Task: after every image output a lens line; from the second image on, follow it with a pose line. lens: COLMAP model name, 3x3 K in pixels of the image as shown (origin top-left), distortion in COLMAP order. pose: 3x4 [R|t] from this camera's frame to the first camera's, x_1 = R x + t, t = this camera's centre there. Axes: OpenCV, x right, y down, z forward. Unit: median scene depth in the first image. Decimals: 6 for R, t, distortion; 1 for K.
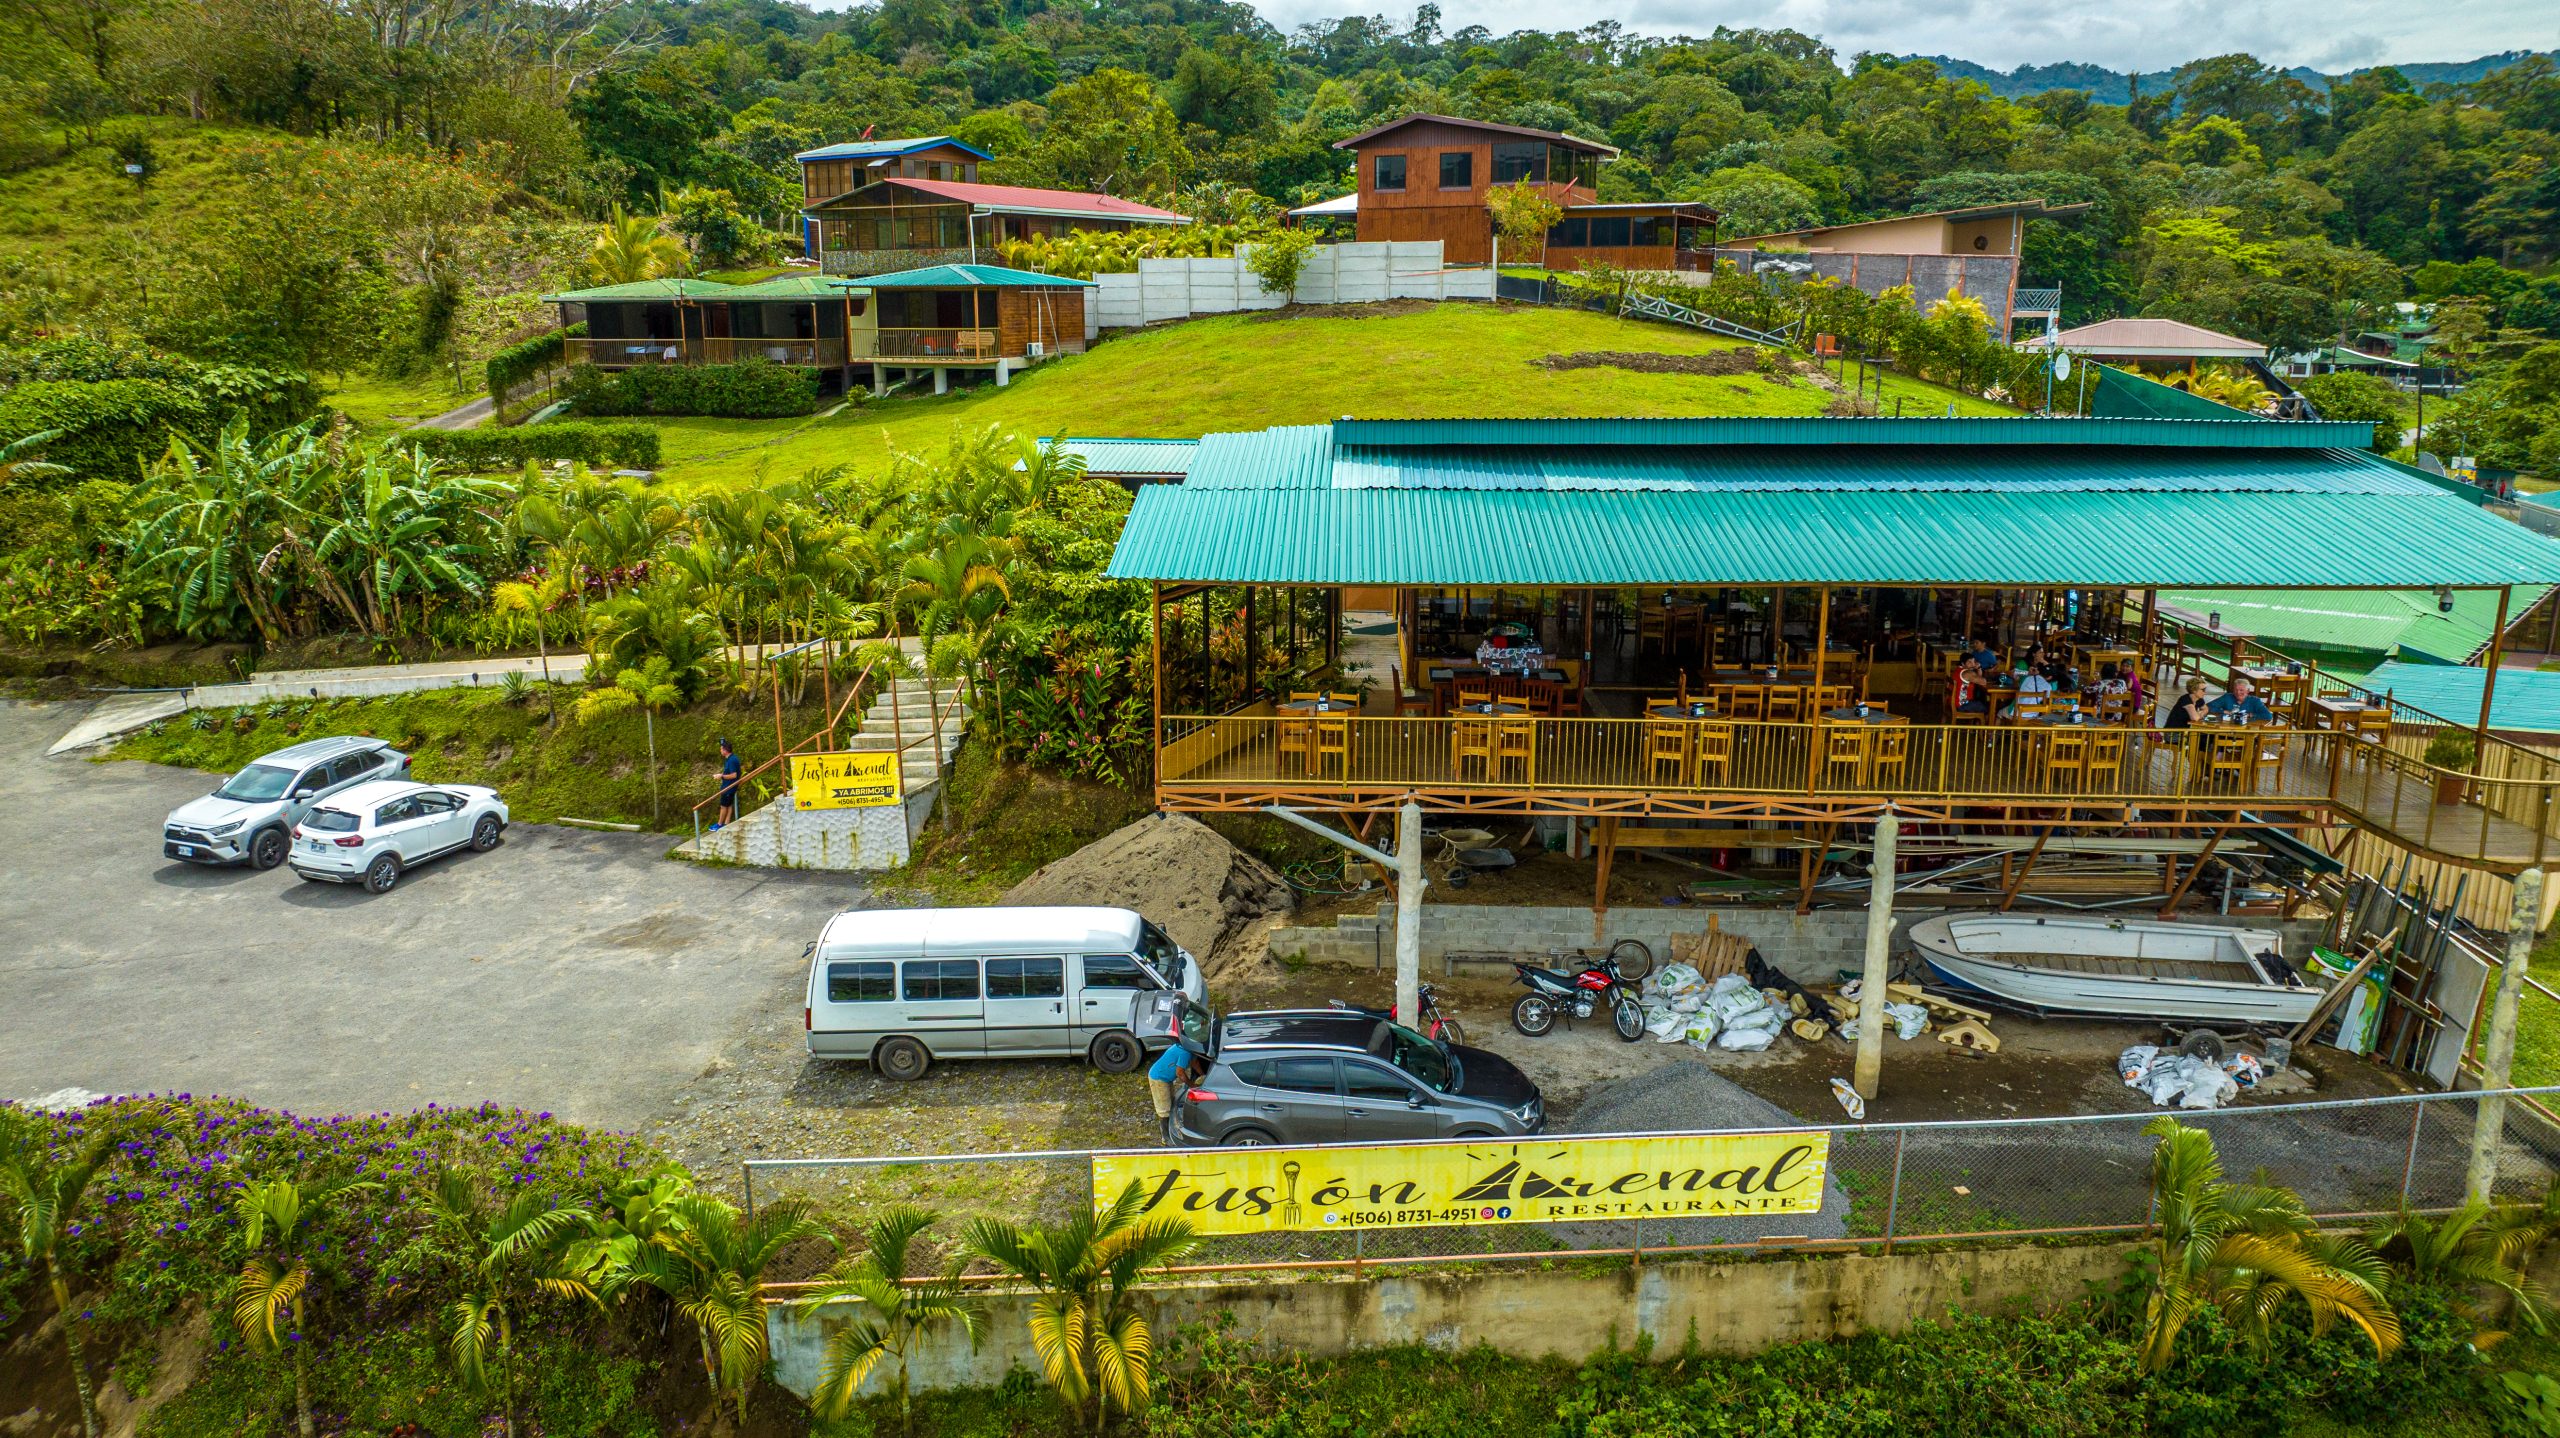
lens RADIAL K [[1805.7, 0, 1286.9], [0, 1805.7, 720.6], [0, 0, 1]] dist [-0.025515, 0.017302]
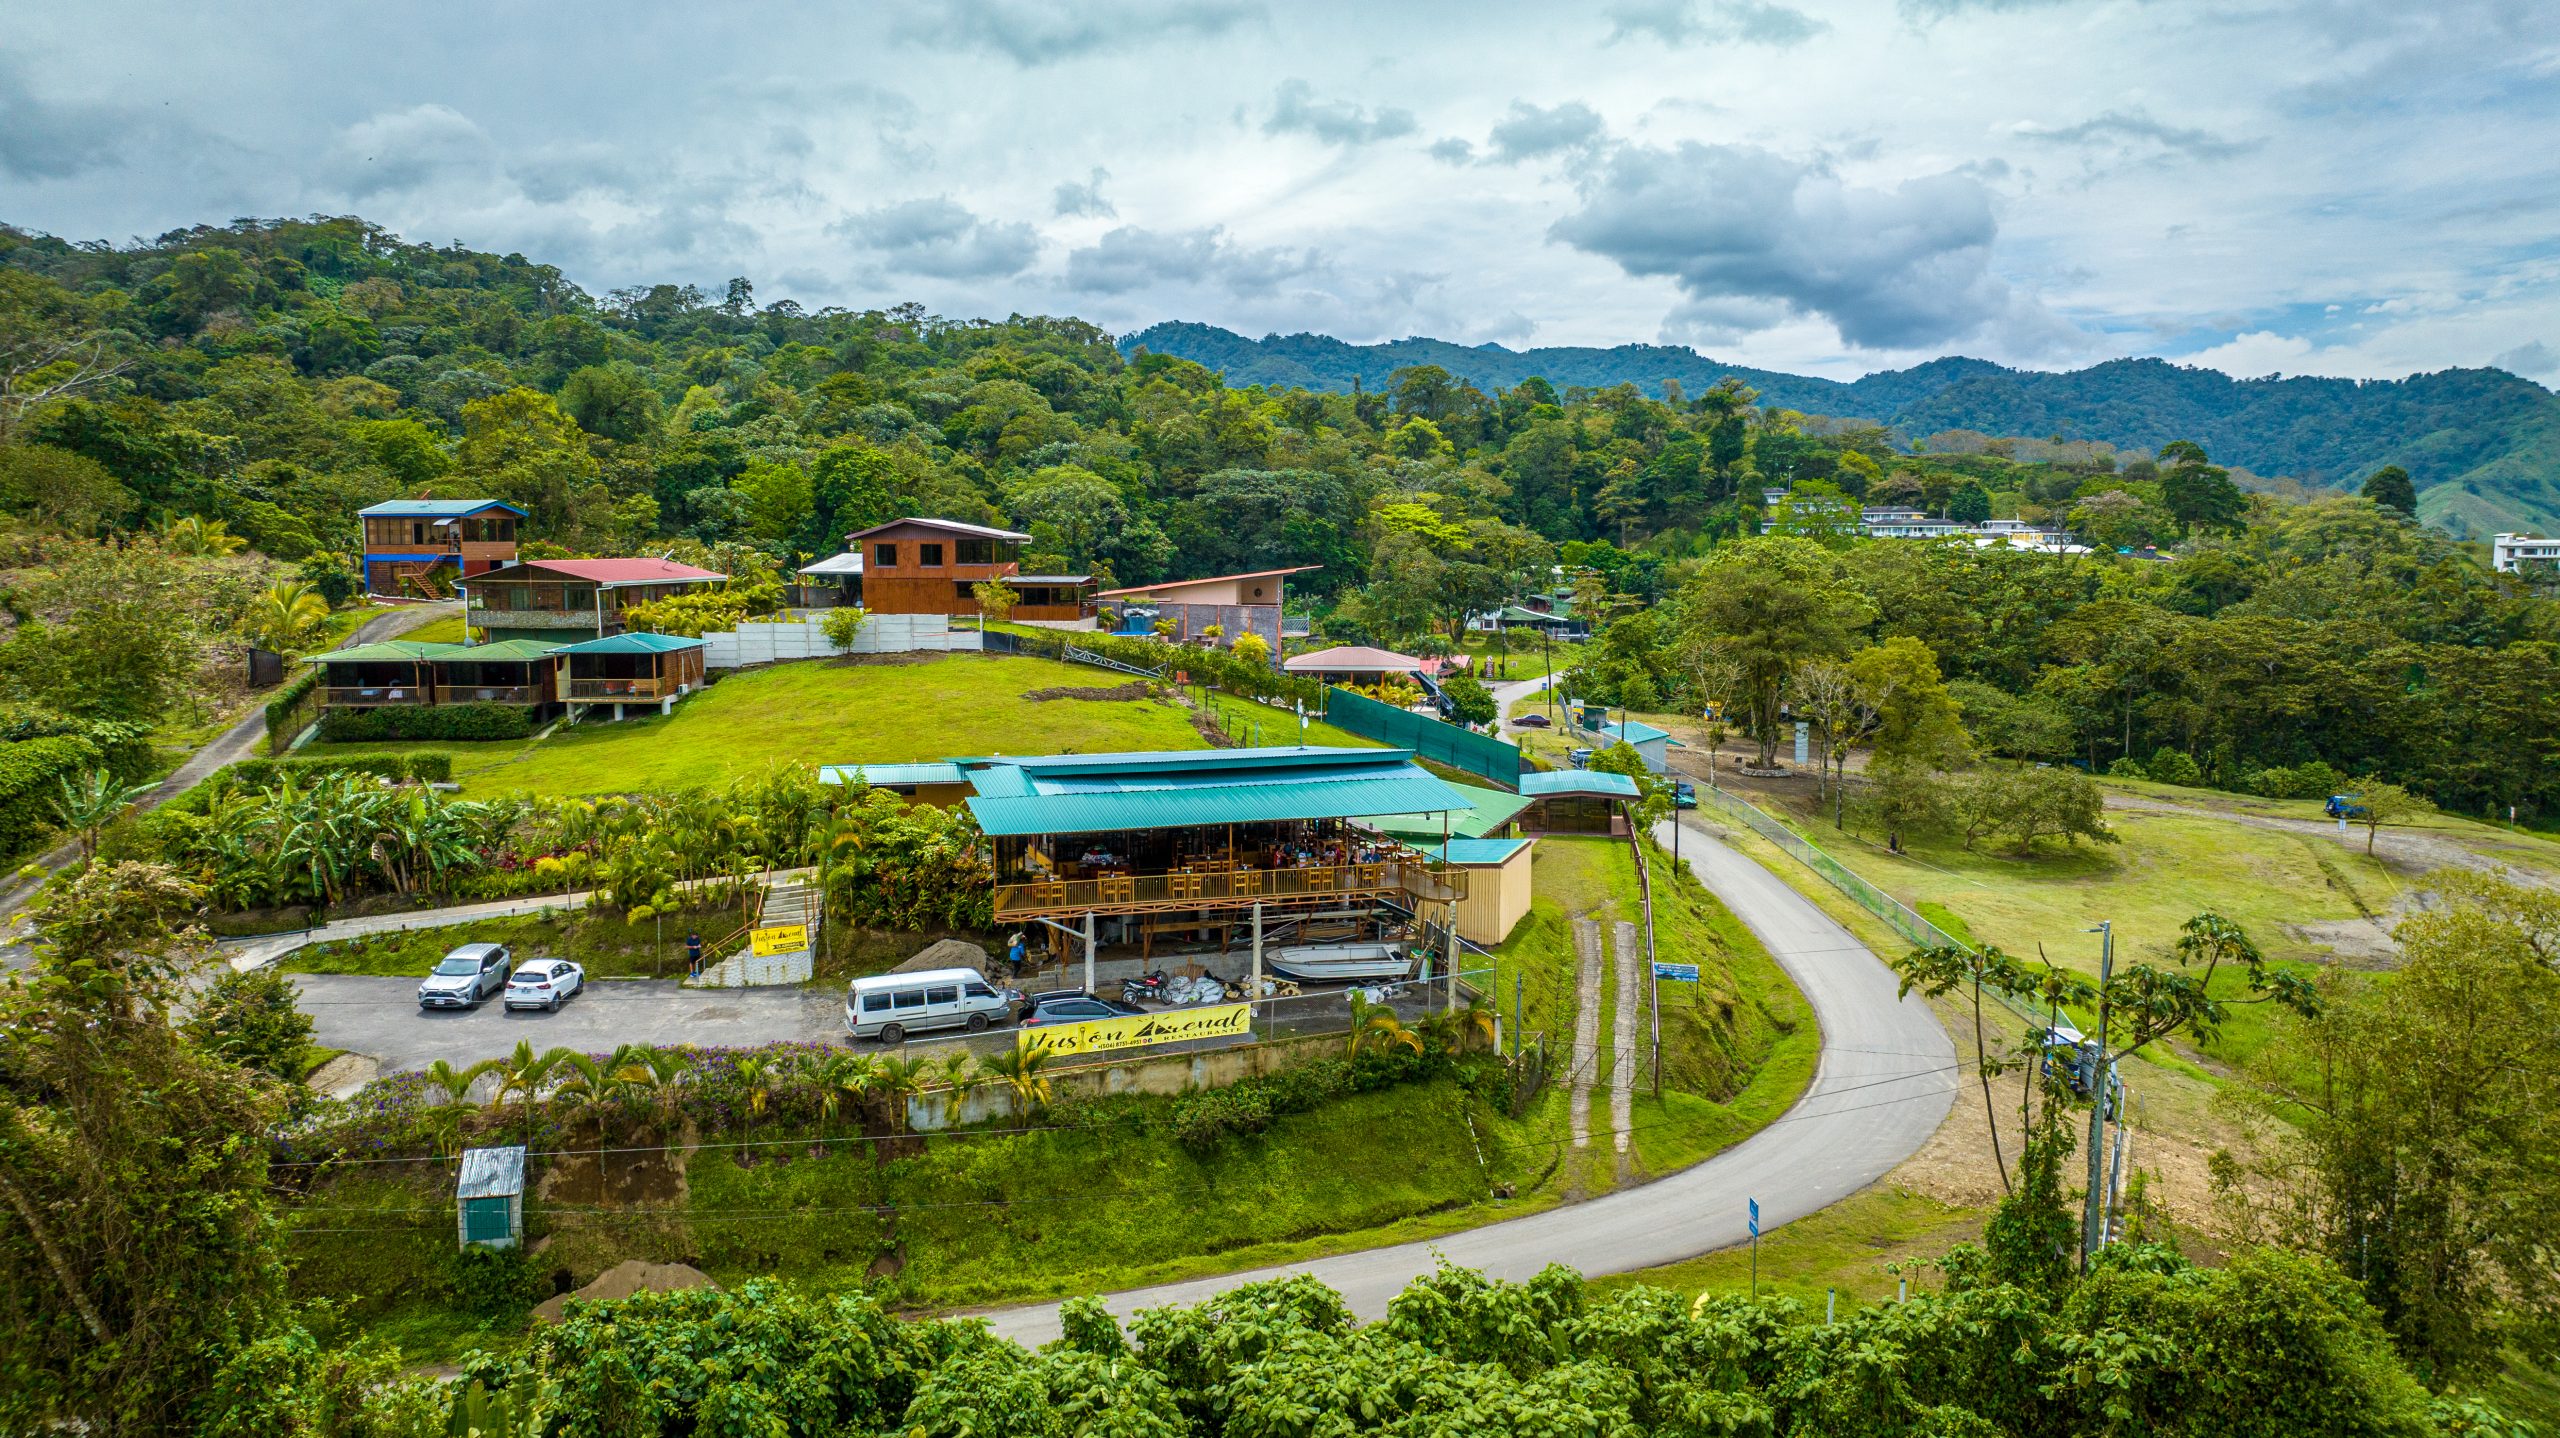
lens RADIAL K [[1805.7, 0, 1286.9], [0, 1805.7, 720.6], [0, 0, 1]] dist [-0.025515, 0.017302]
pose [[0.928674, -0.035274, 0.369215, -0.472539], [0.081874, 0.990407, -0.111312, 0.063284], [-0.361747, 0.133601, 0.922654, -1.196128]]
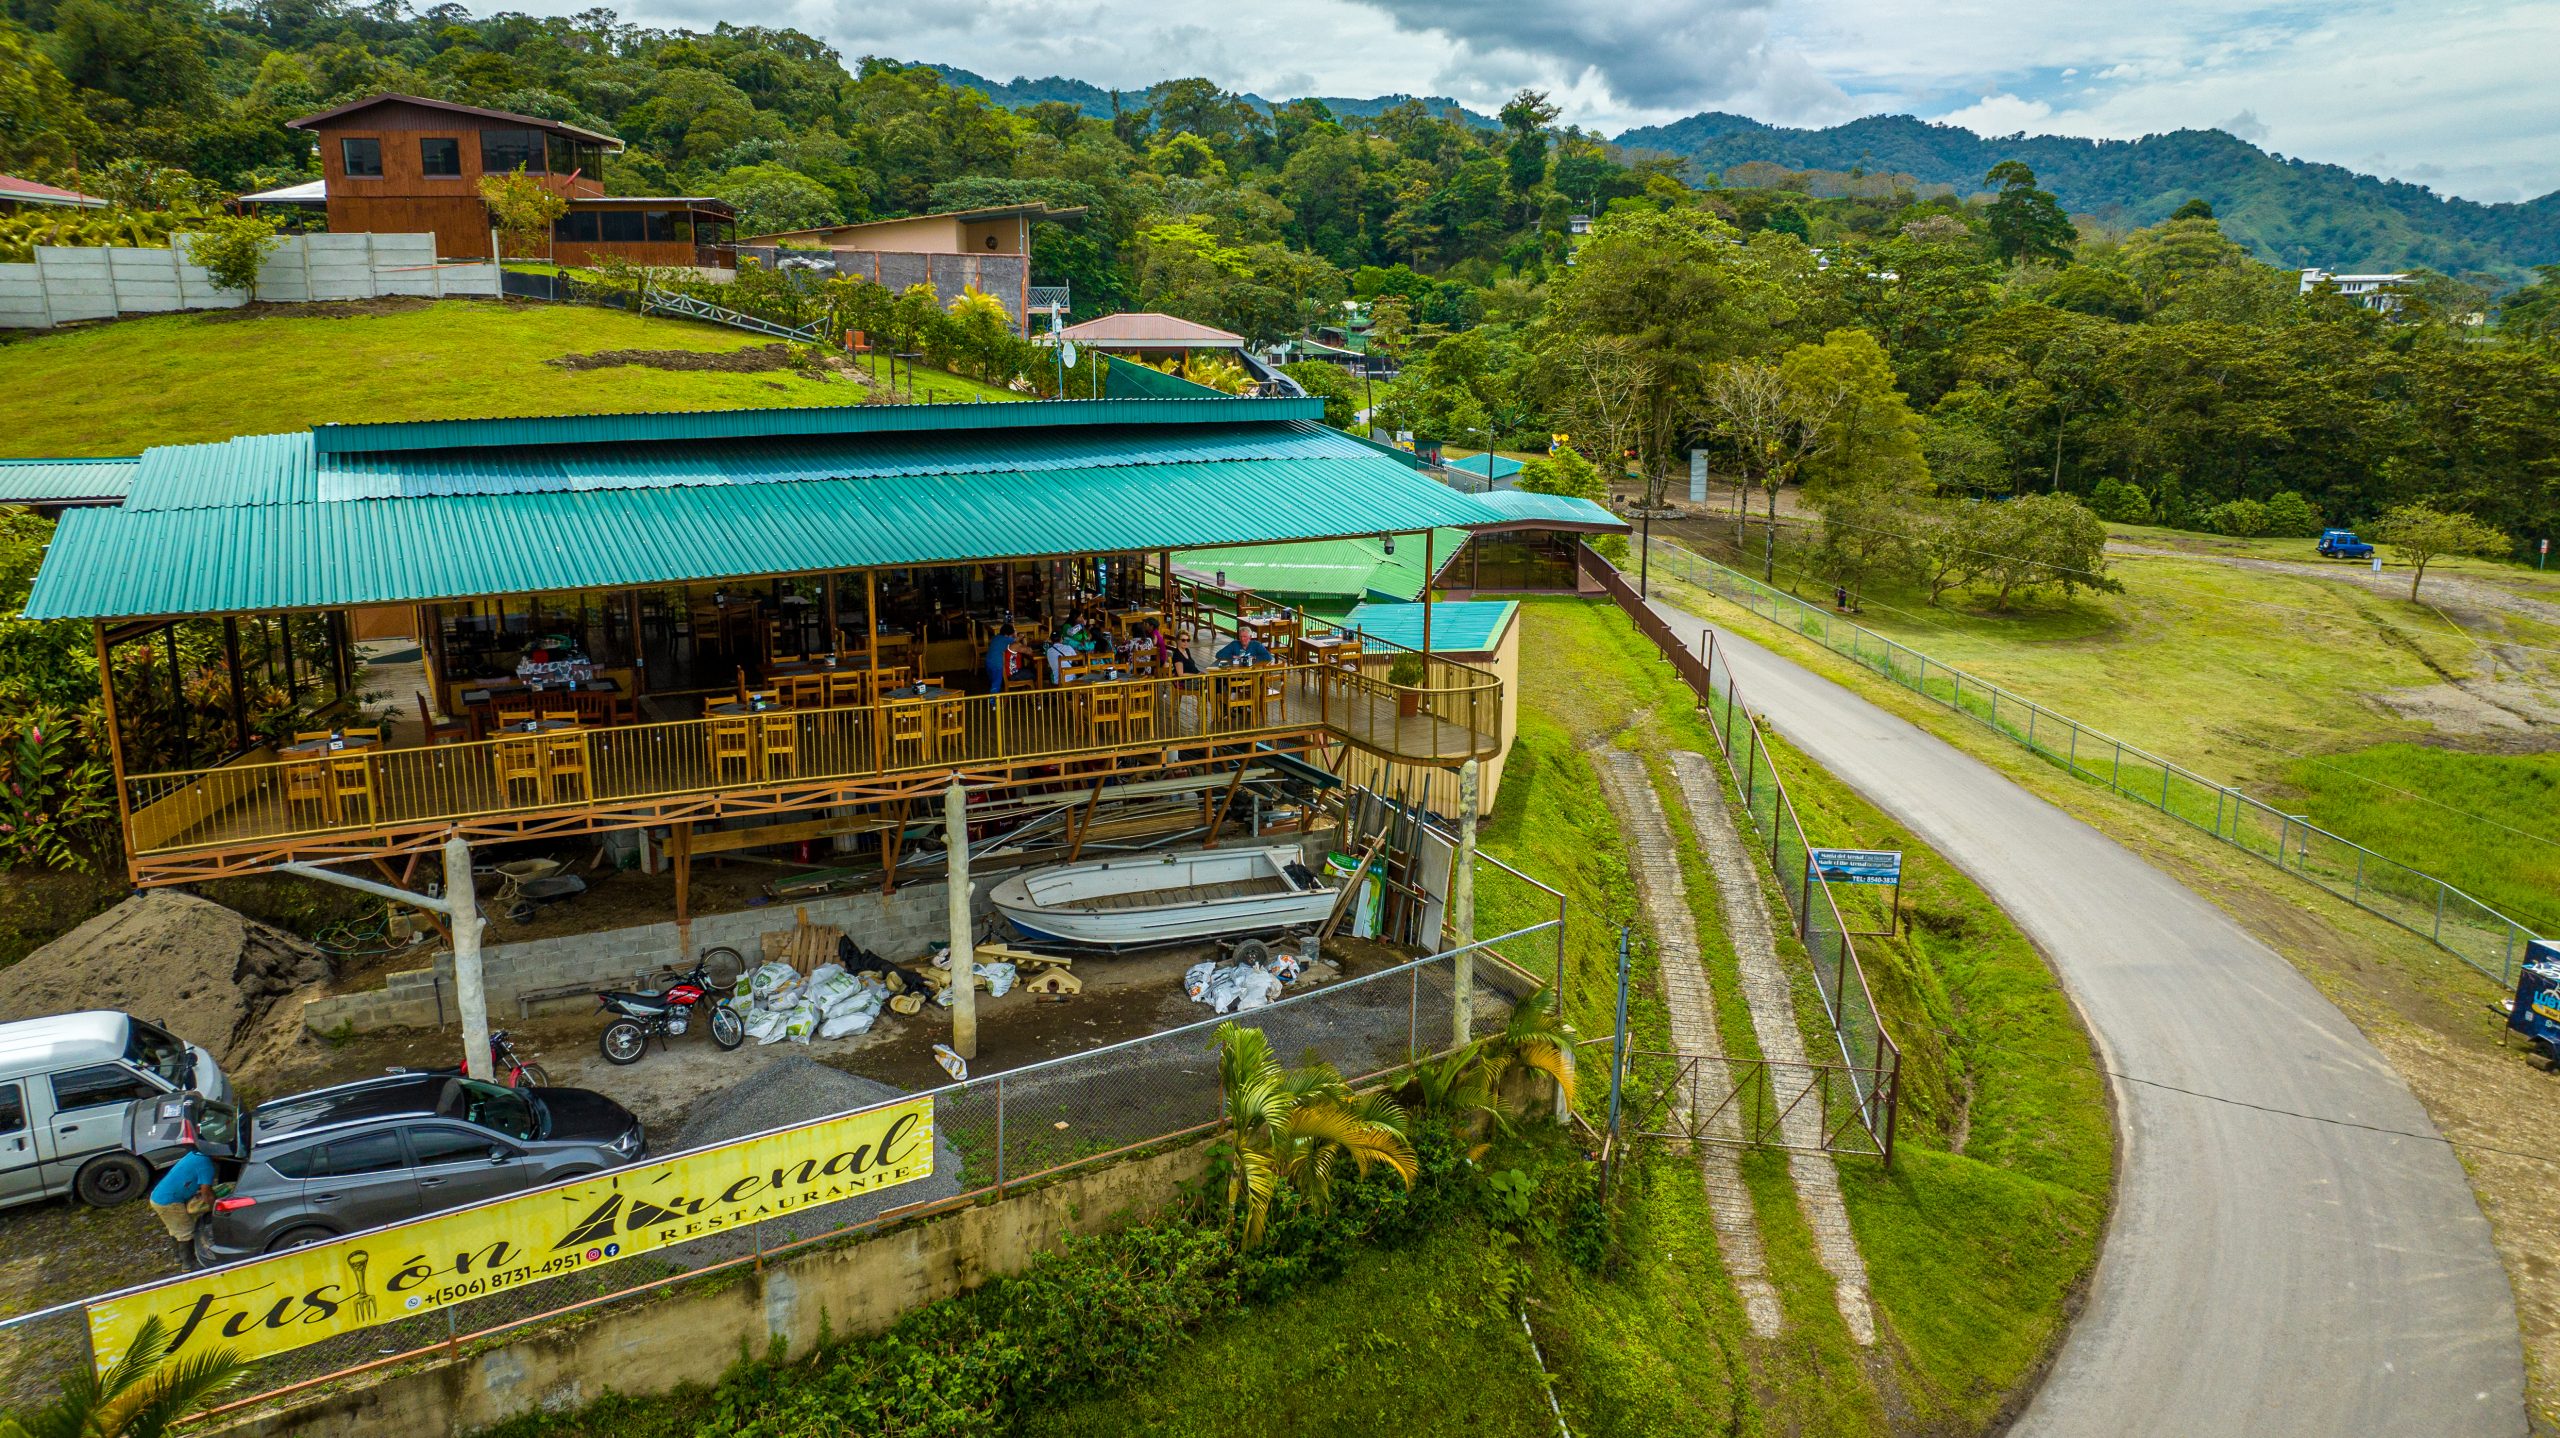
lens RADIAL K [[1805.7, 0, 1286.9], [0, 1805.7, 720.6], [0, 0, 1]] dist [-0.025515, 0.017302]
pose [[0.872152, -0.109533, 0.476816, 0.006232], [0.109599, 0.993588, 0.027775, 0.005523], [-0.476801, 0.028035, 0.878564, -0.005681]]
